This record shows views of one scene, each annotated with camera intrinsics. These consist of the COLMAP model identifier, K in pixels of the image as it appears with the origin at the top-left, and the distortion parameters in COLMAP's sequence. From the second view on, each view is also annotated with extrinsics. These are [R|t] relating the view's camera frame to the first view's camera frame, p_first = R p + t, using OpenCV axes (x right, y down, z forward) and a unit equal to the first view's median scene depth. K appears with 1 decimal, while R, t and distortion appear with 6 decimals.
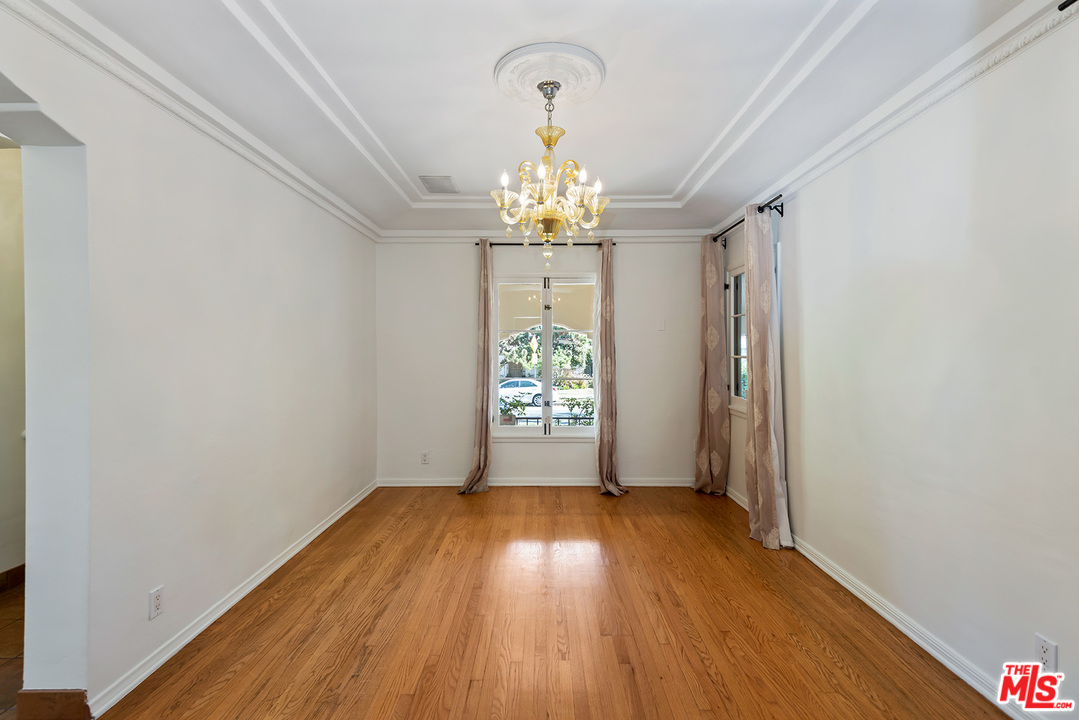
lens RADIAL K [[486.1, 0, 539.8], [0, 486.1, 352.8], [0, 0, 1]] dist [0.042131, -0.019859]
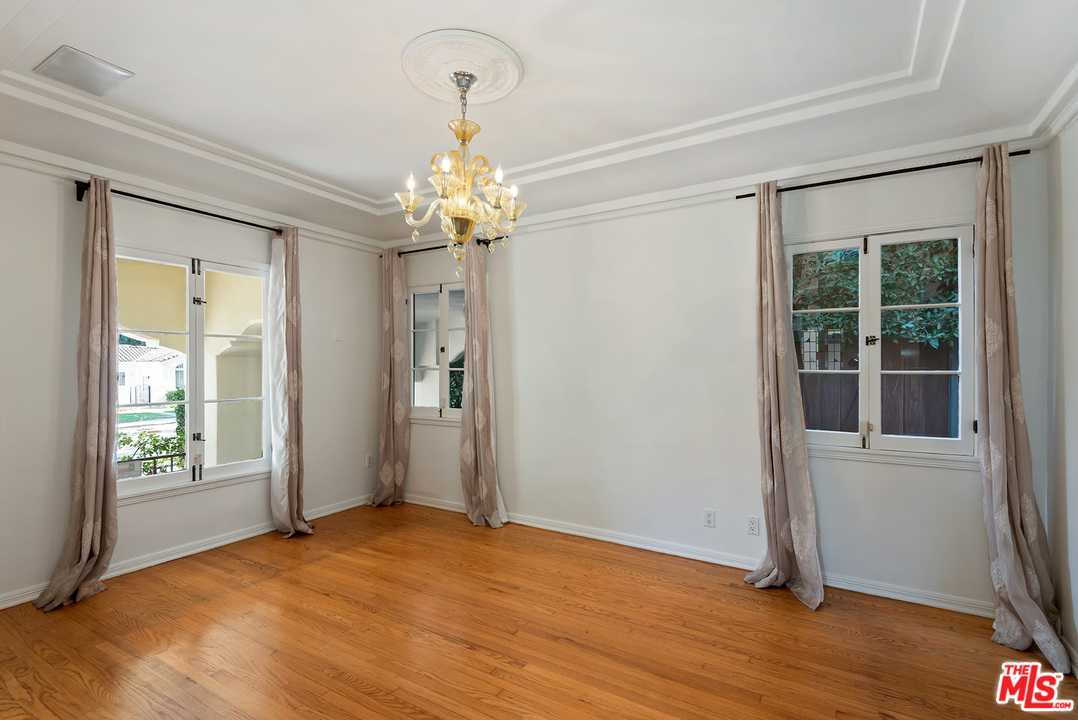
lens RADIAL K [[499.2, 0, 543.9], [0, 499.2, 365.4], [0, 0, 1]] dist [0.039813, -0.014787]
pose [[0.519731, 0.001925, 0.854328, -0.401998], [0.001503, 0.999994, -0.003168, 0.004329], [-0.854329, 0.002931, 0.519725, 0.207580]]
